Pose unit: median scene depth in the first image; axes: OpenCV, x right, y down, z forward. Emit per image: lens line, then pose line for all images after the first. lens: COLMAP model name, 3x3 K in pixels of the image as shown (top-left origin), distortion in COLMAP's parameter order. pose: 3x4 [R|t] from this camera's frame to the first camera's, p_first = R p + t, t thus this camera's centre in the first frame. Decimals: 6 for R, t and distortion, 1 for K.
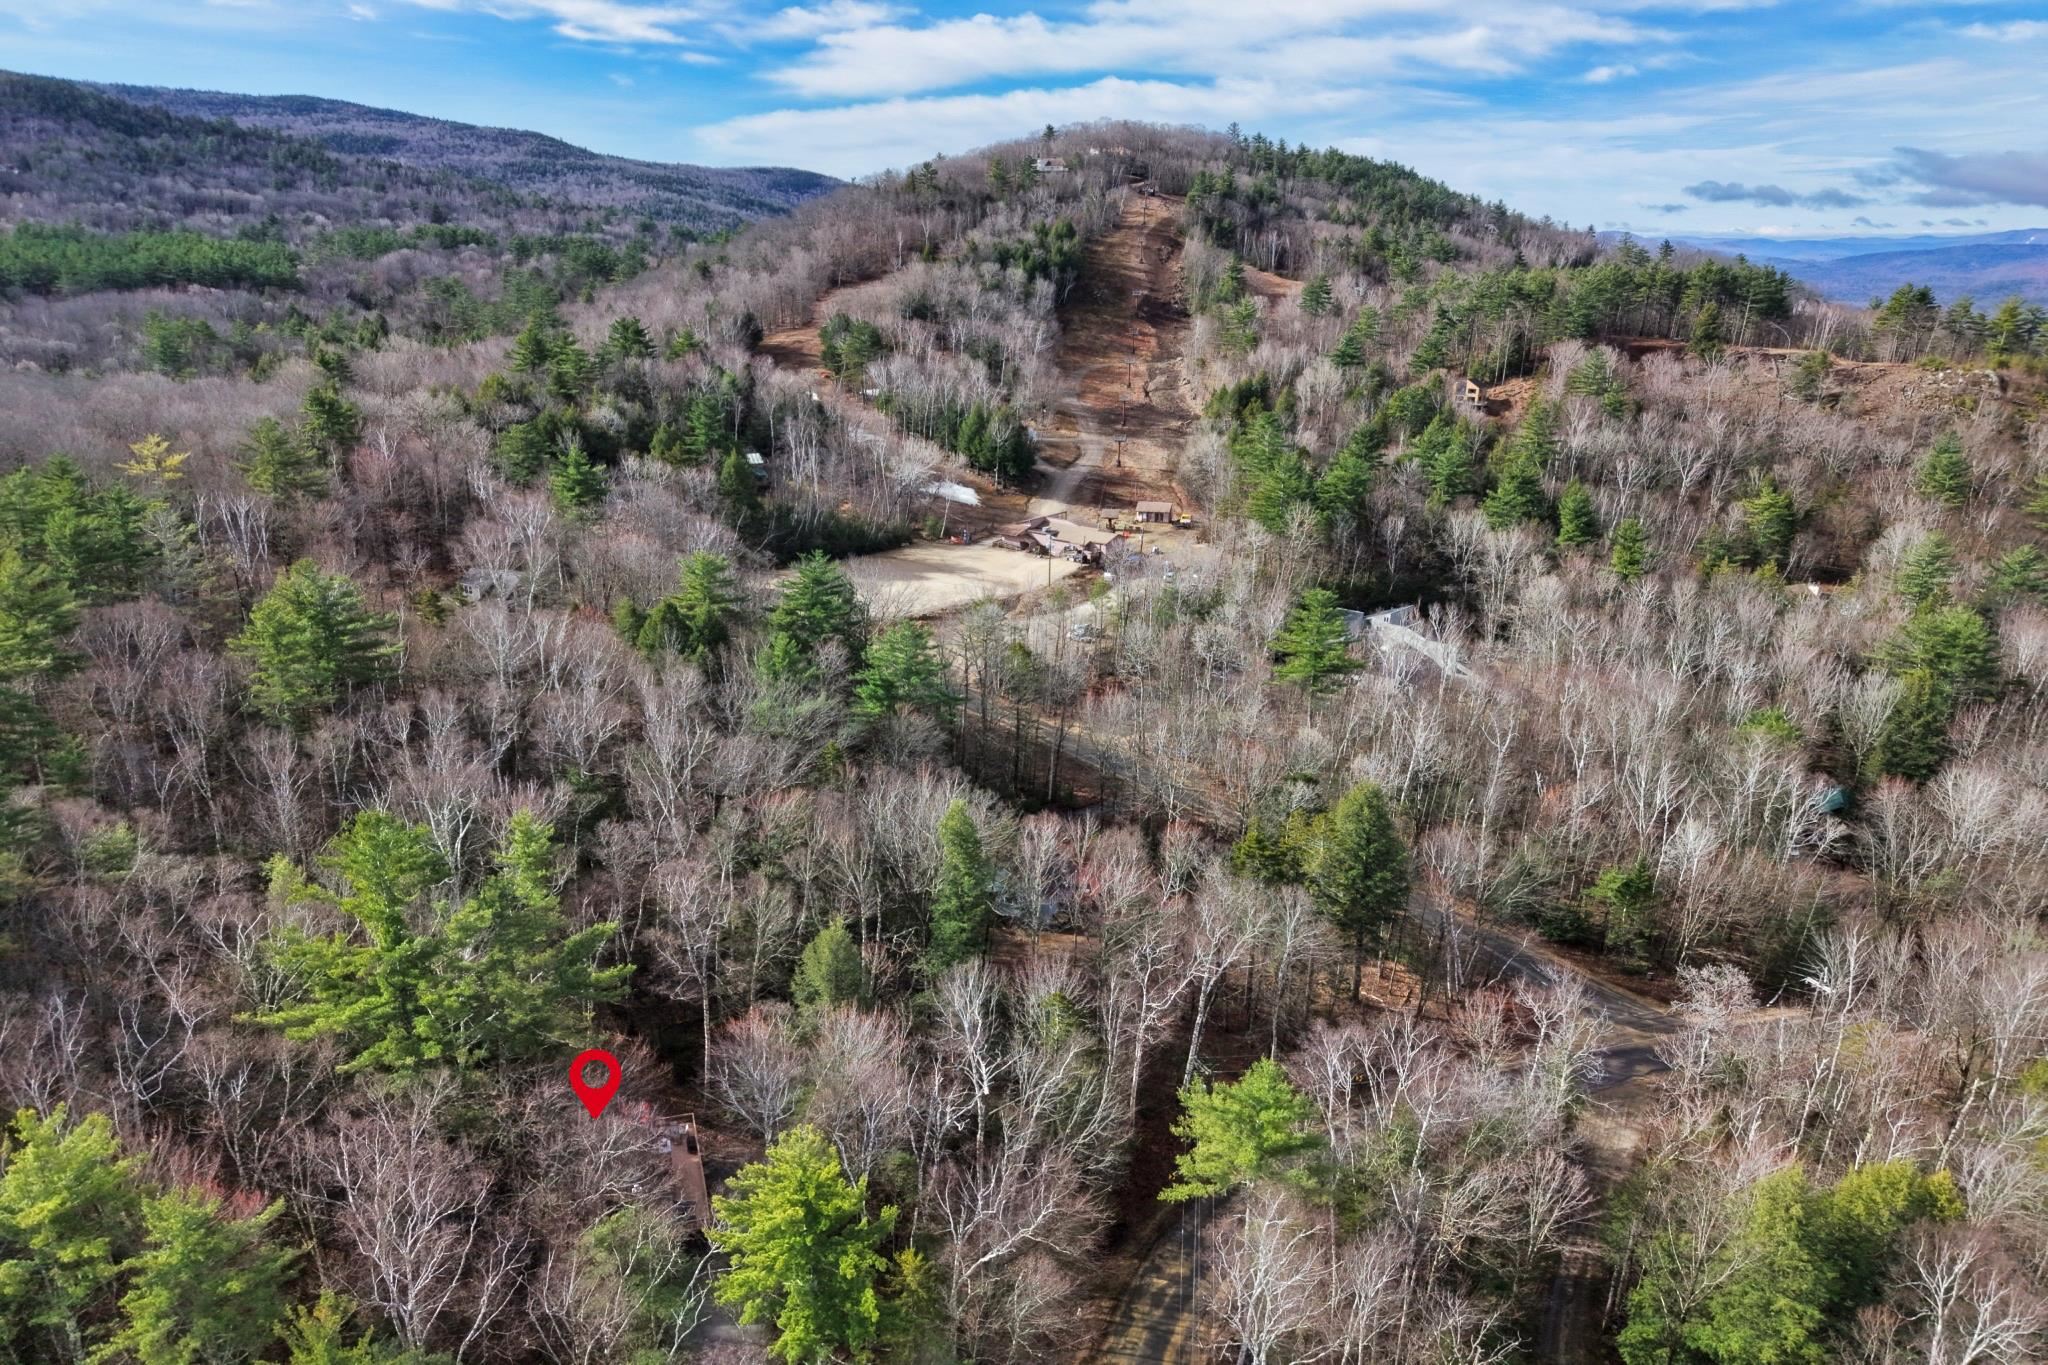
lens RADIAL K [[1399.9, 0, 1019.6], [0, 1399.9, 688.9], [0, 0, 1]] dist [0.019579, -0.015938]
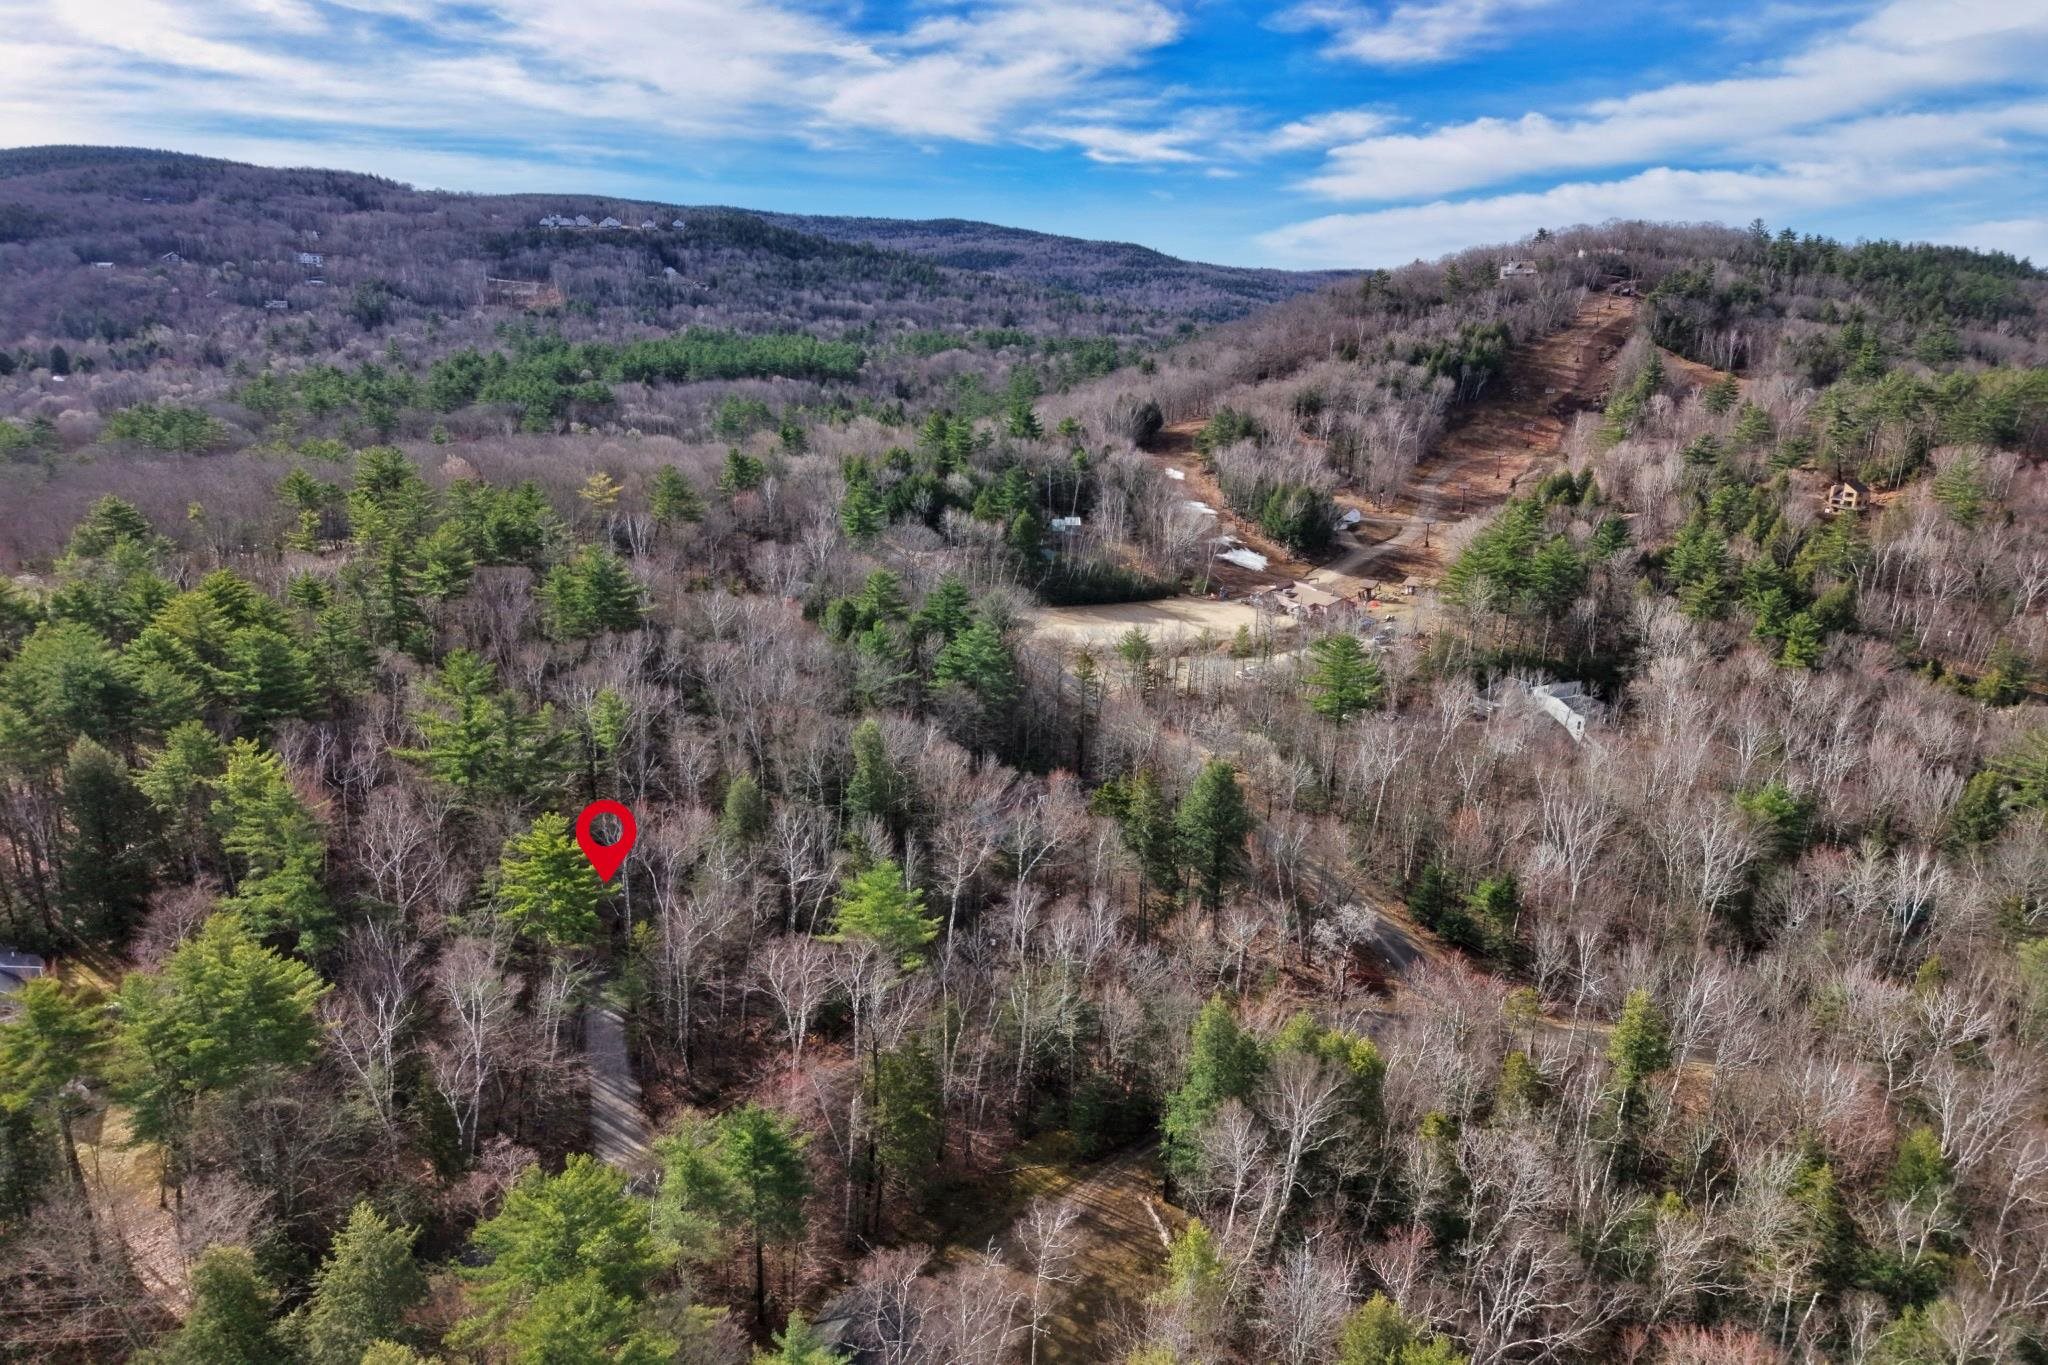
lens RADIAL K [[1399.9, 0, 1031.6], [0, 1399.9, 679.1], [0, 0, 1]] dist [0.019579, -0.015938]
pose [[0.917773, 0.093143, -0.386028, 0.107446], [-0.120238, 0.991651, -0.046593, 0.013593], [0.378466, 0.089178, 0.921309, -0.047391]]
